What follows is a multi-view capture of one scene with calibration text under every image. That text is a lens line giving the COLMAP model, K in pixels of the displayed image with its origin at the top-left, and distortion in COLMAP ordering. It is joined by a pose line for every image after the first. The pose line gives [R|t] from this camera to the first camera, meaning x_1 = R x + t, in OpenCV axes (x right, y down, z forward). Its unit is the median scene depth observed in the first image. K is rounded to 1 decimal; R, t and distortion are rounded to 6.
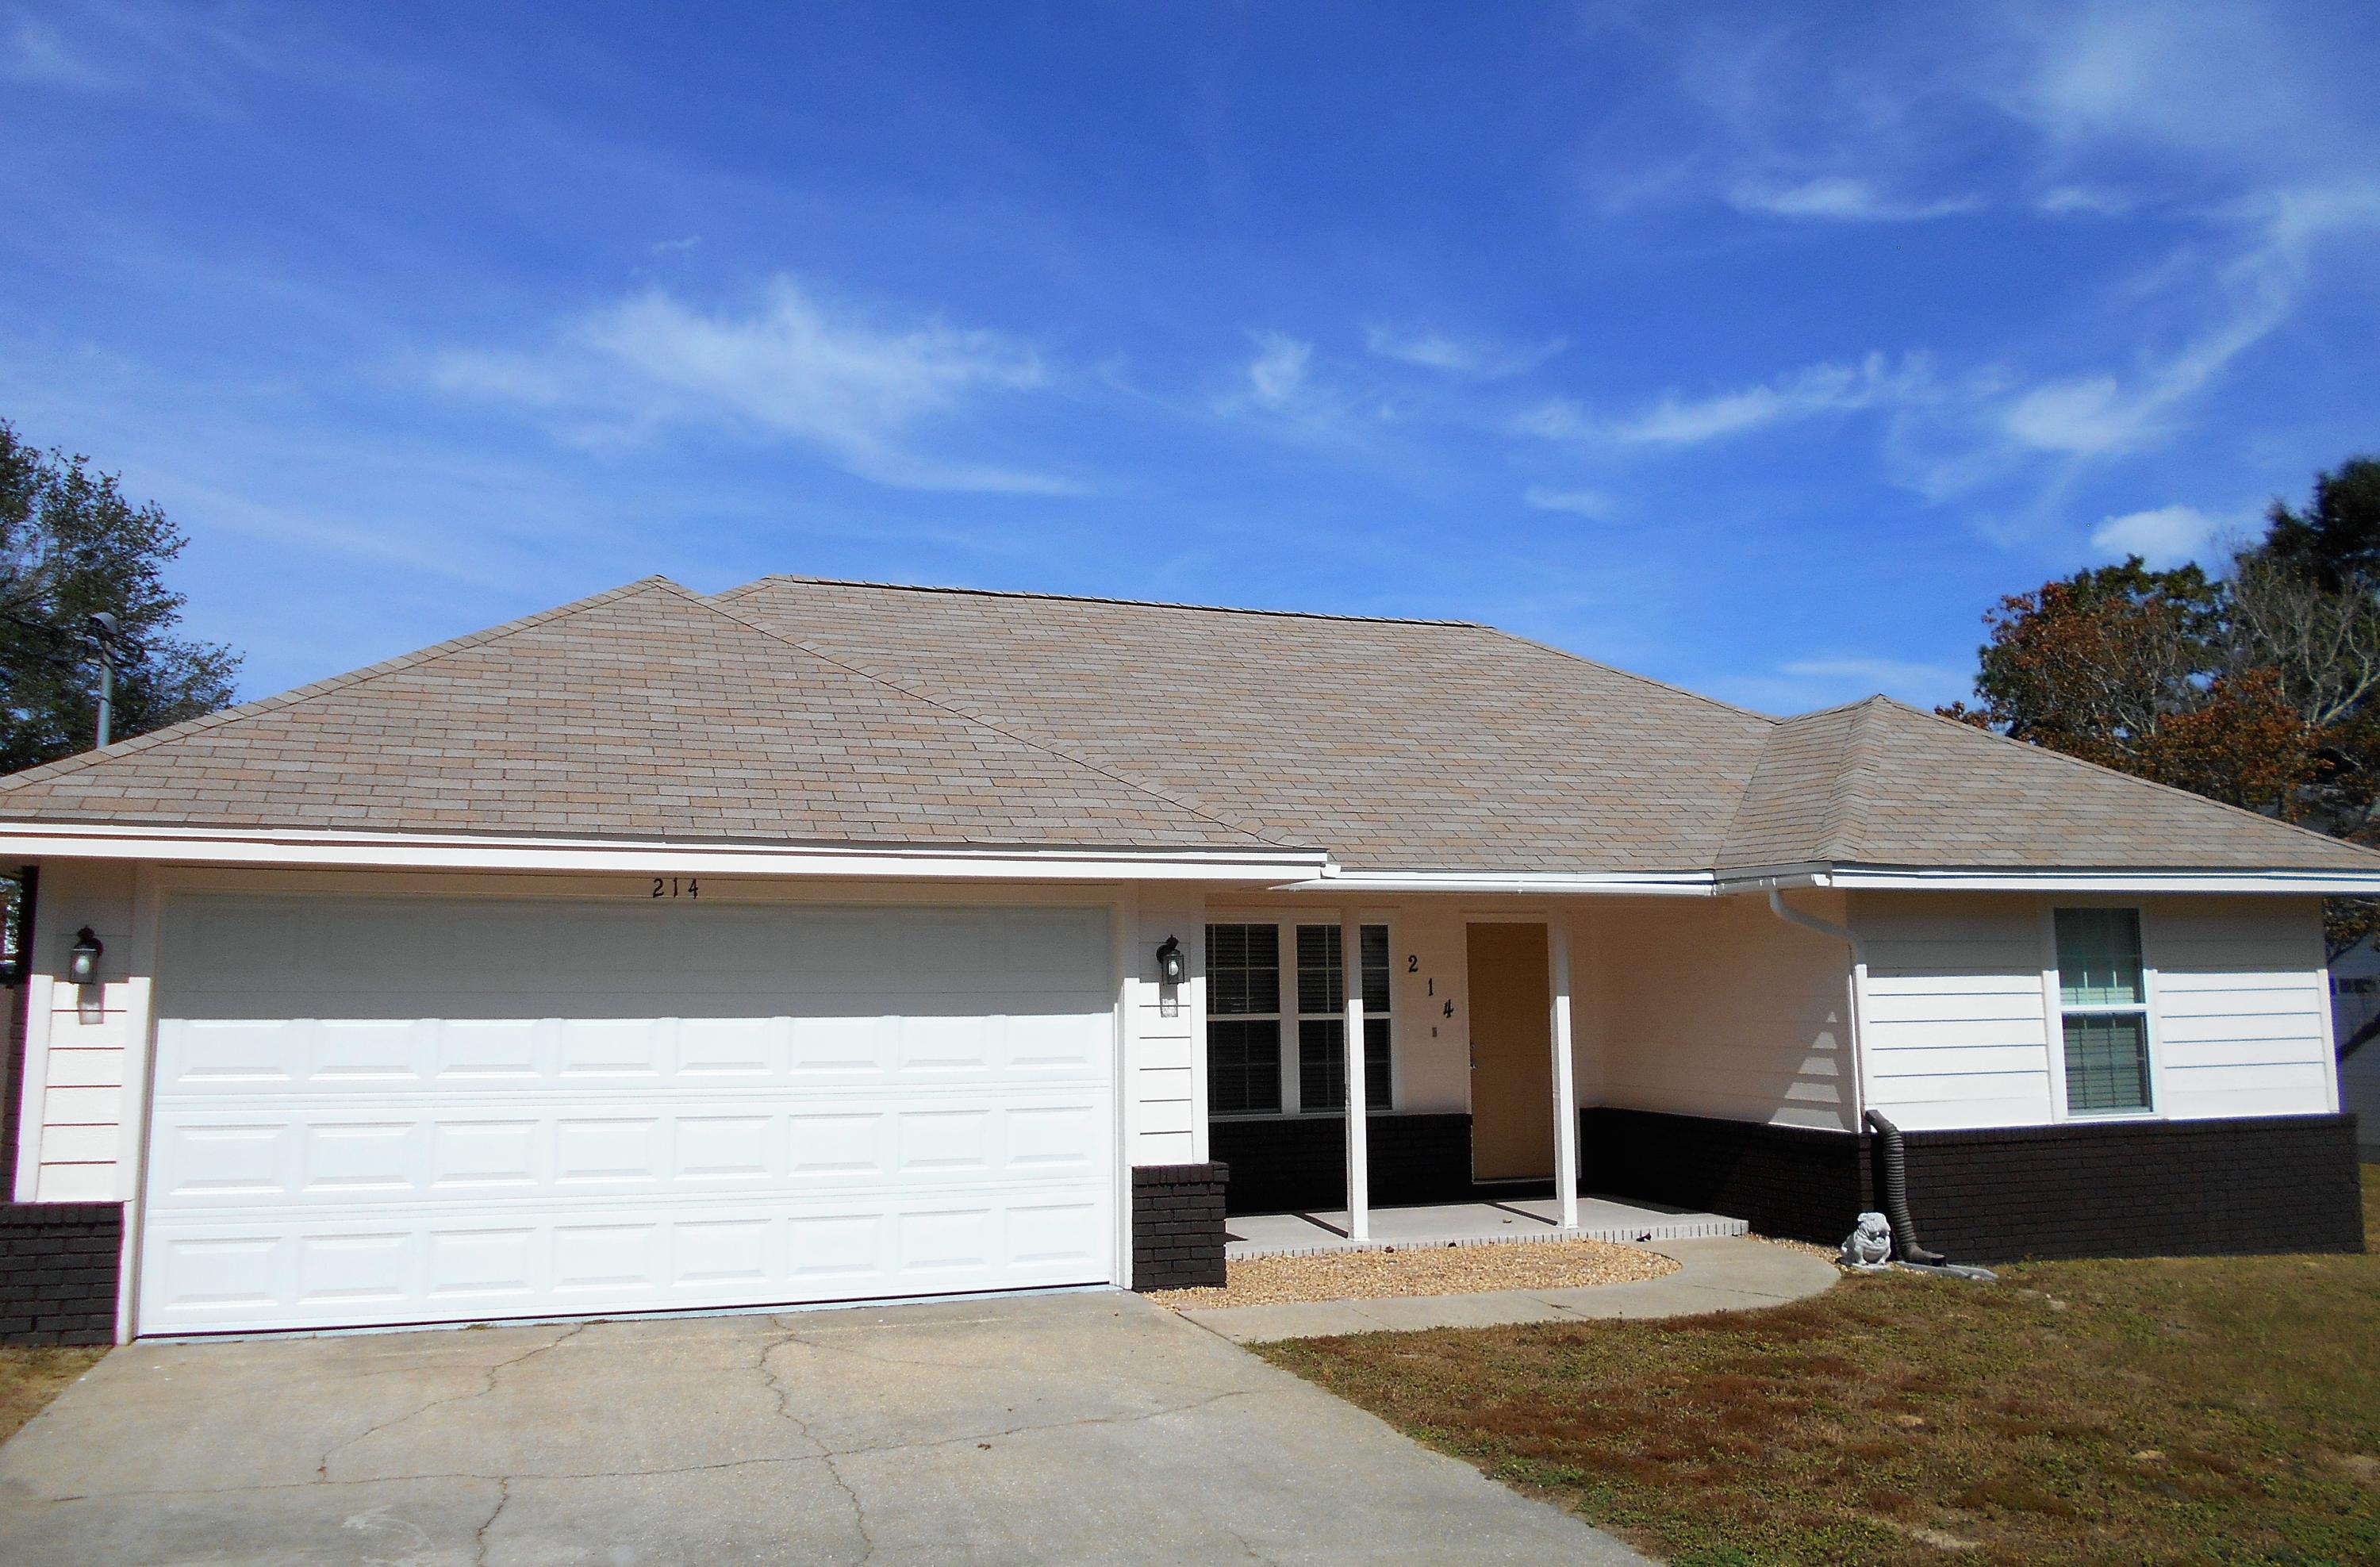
lens RADIAL K [[1813.3, 0, 1182.5], [0, 1813.3, 777.1], [0, 0, 1]] dist [-0.072384, 0.107938]
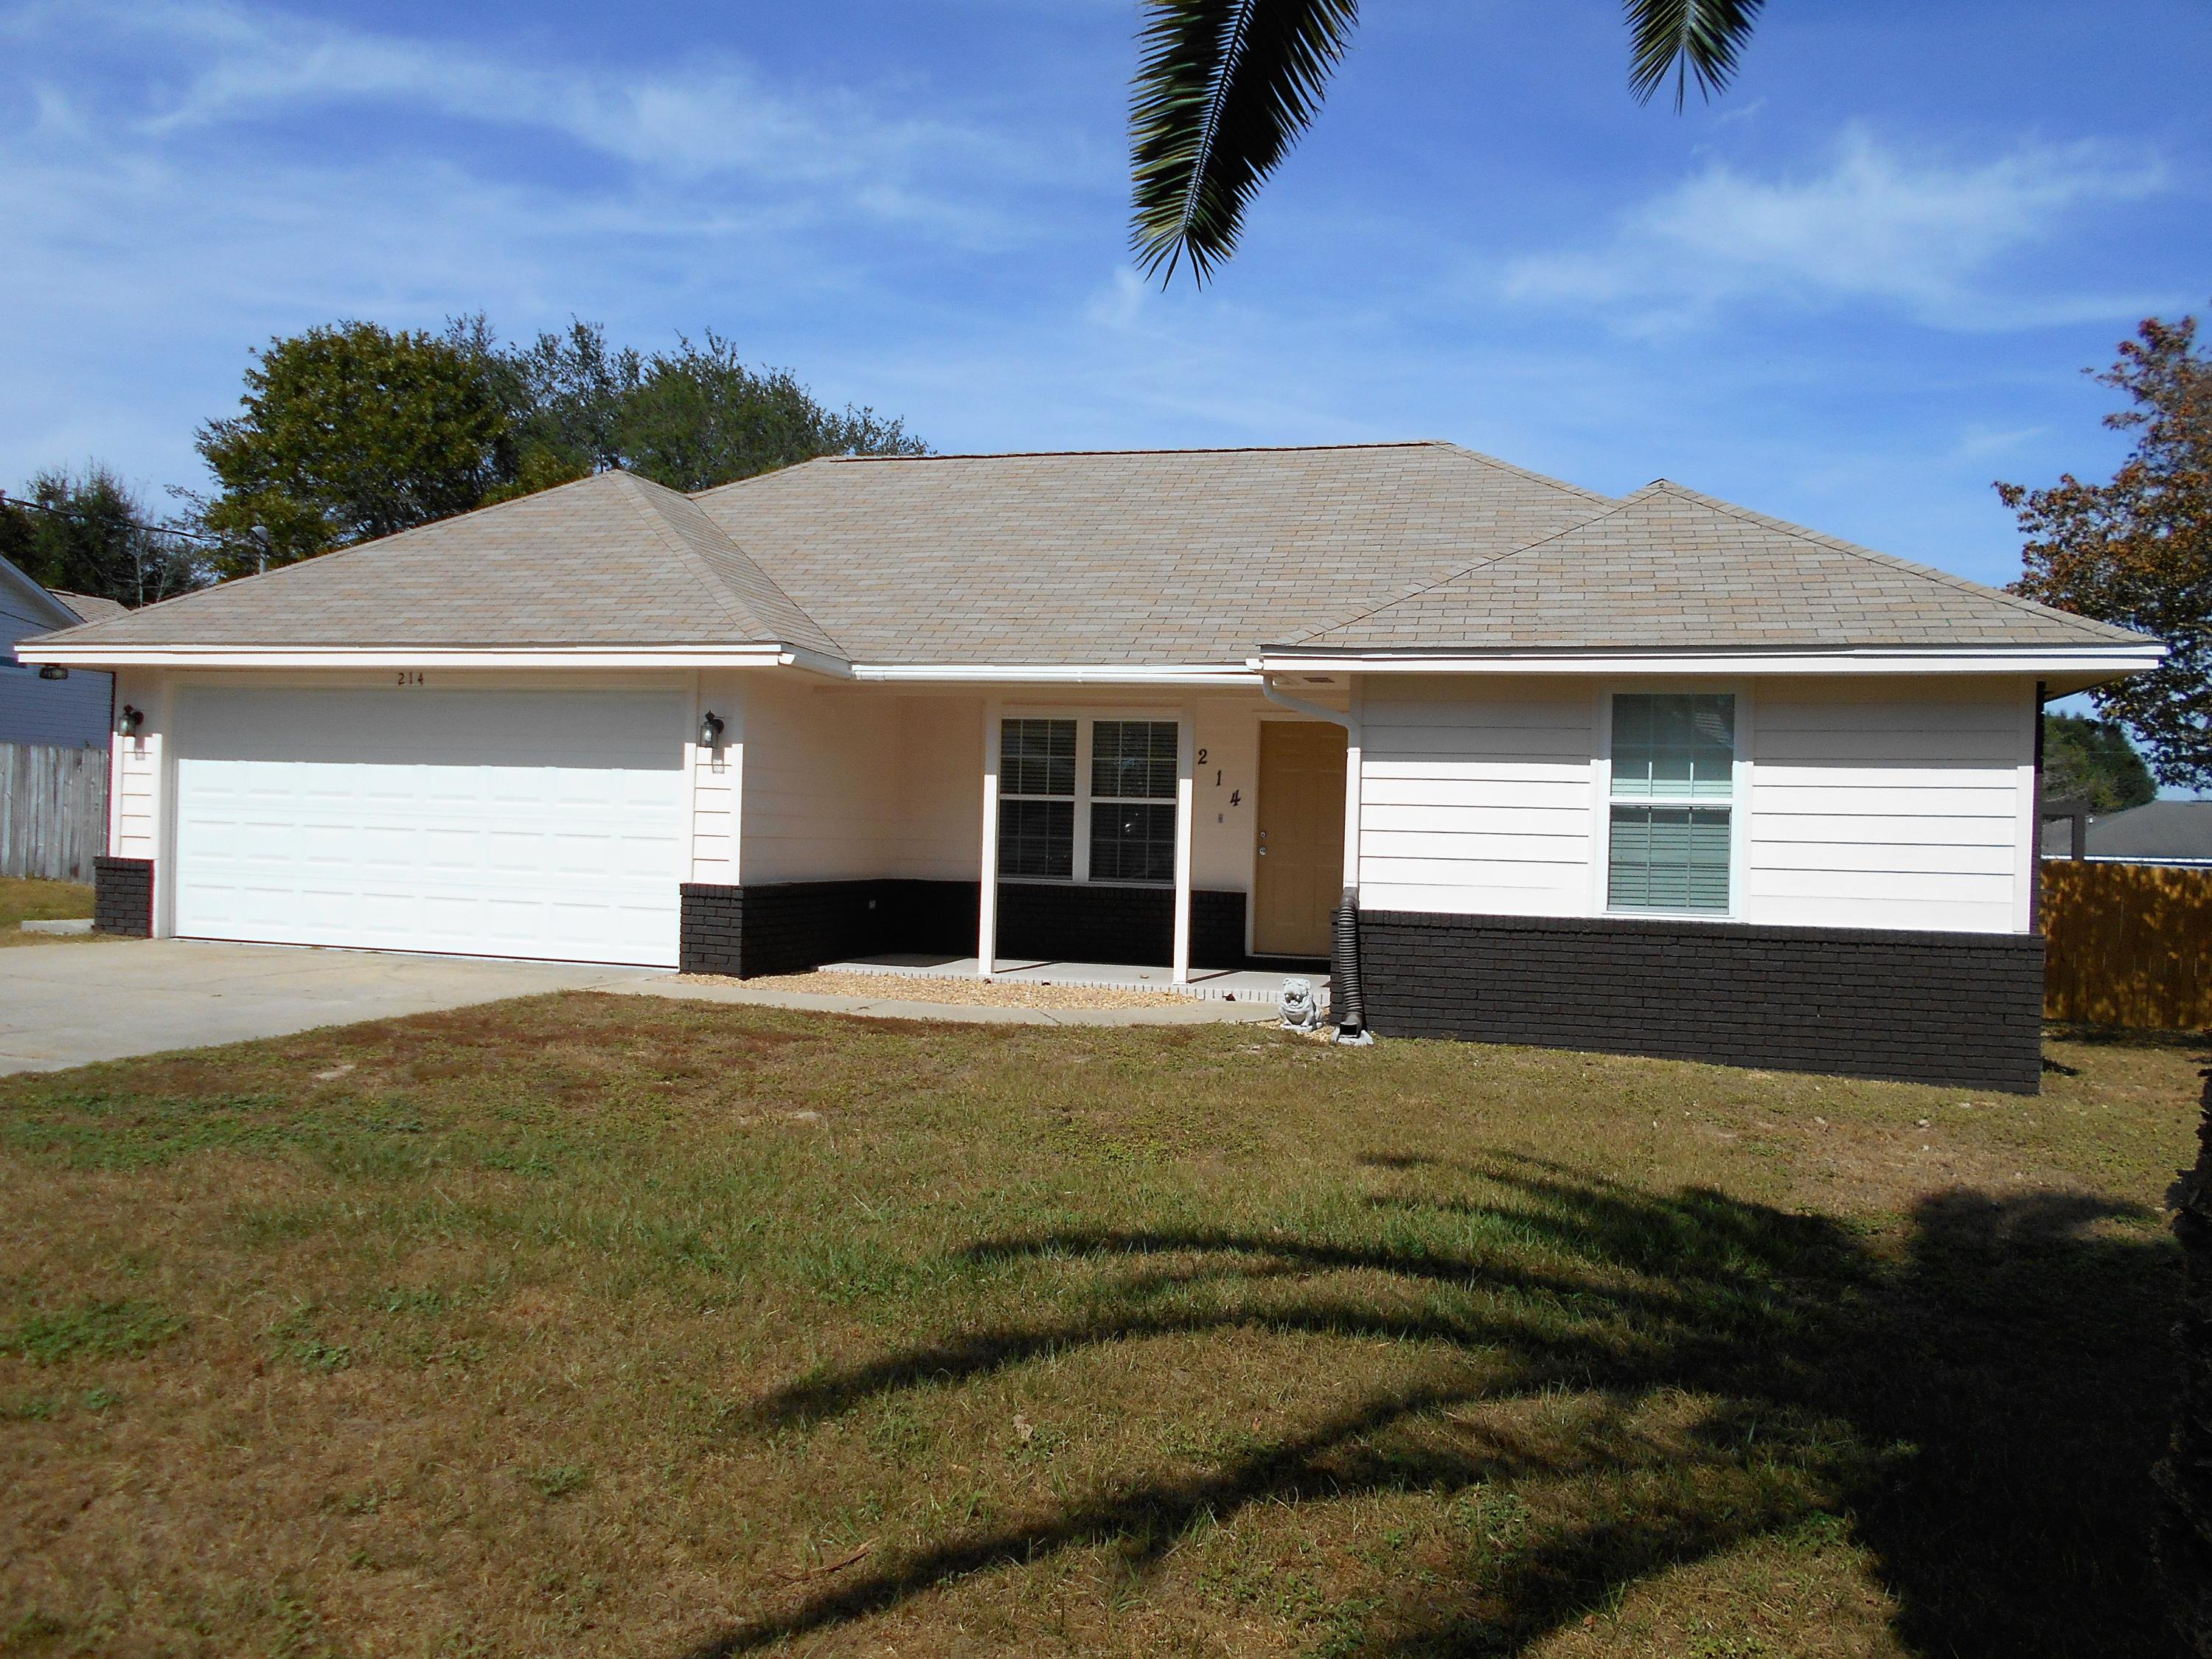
lens RADIAL K [[1704.1, 0, 1100.5], [0, 1704.1, 824.2], [0, 0, 1]] dist [-0.059464, 0.095622]
pose [[0.832249, 0.029523, -0.553615, 0.757598], [0.027920, 0.995082, 0.095038, 0.049146], [0.553698, -0.094553, 0.827332, 0.103946]]
